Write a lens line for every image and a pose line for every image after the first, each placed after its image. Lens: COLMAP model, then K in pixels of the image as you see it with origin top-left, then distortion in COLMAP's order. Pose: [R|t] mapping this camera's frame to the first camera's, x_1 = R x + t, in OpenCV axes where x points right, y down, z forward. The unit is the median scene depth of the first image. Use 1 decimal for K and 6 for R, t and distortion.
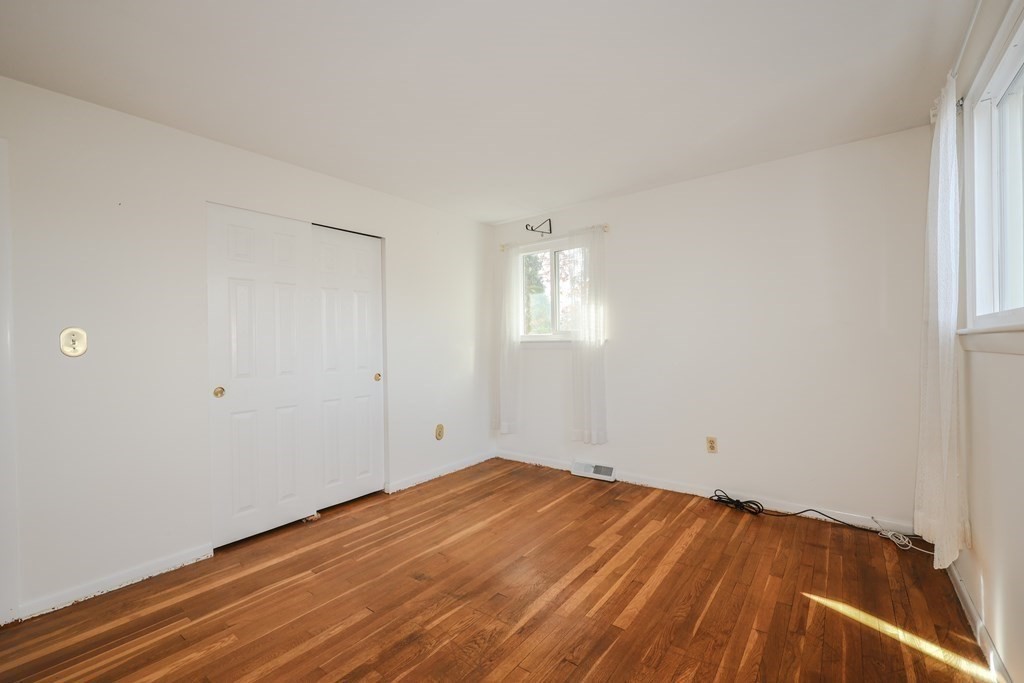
lens RADIAL K [[440.1, 0, 512.0], [0, 440.1, 341.5], [0, 0, 1]] dist [0.013546, 0.000050]
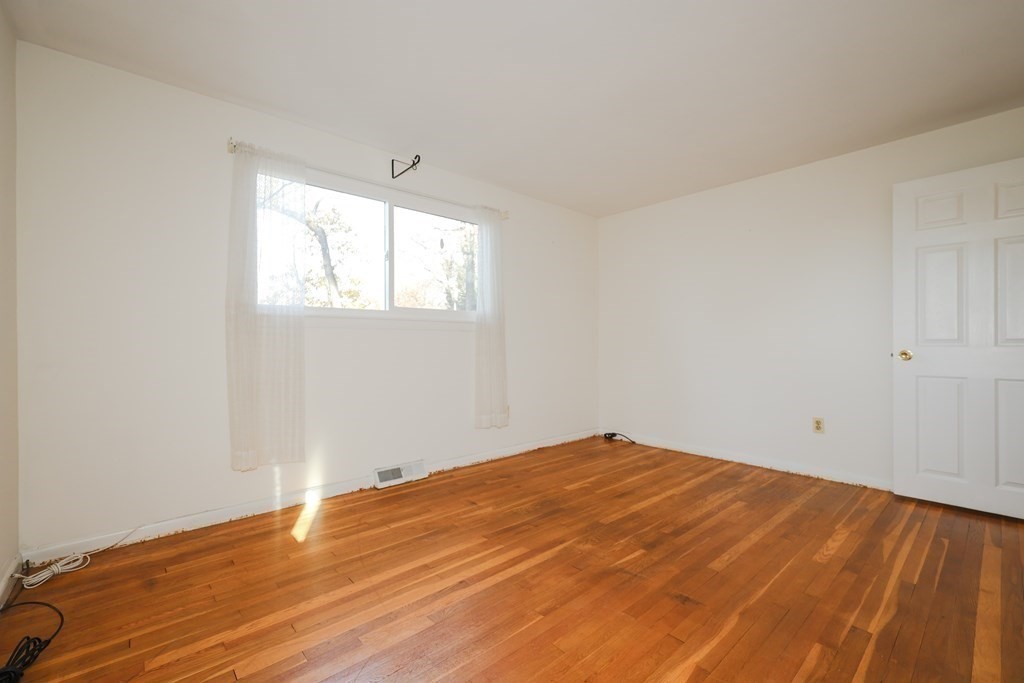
lens RADIAL K [[419.9, 0, 518.9], [0, 419.9, 344.4], [0, 0, 1]] dist [0.009768, -0.000149]
pose [[-0.982943, 0.025804, 0.182093, -0.057857], [0.024233, 0.999647, -0.010848, 0.073540], [-0.182309, -0.006250, -0.983221, 1.435946]]
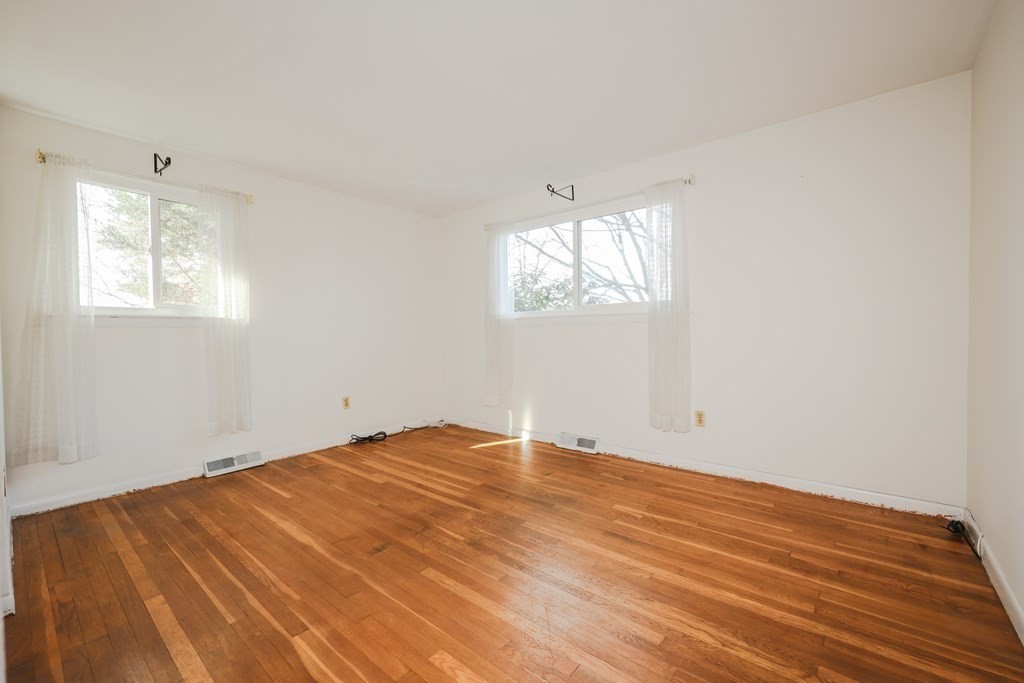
lens RADIAL K [[419.9, 0, 518.9], [0, 419.9, 344.4], [0, 0, 1]] dist [0.009768, -0.000149]
pose [[0.018937, -0.005071, 0.999808, -0.898998], [0.010031, 0.999938, 0.004882, 0.071167], [-0.999770, 0.009936, 0.018987, 0.546138]]
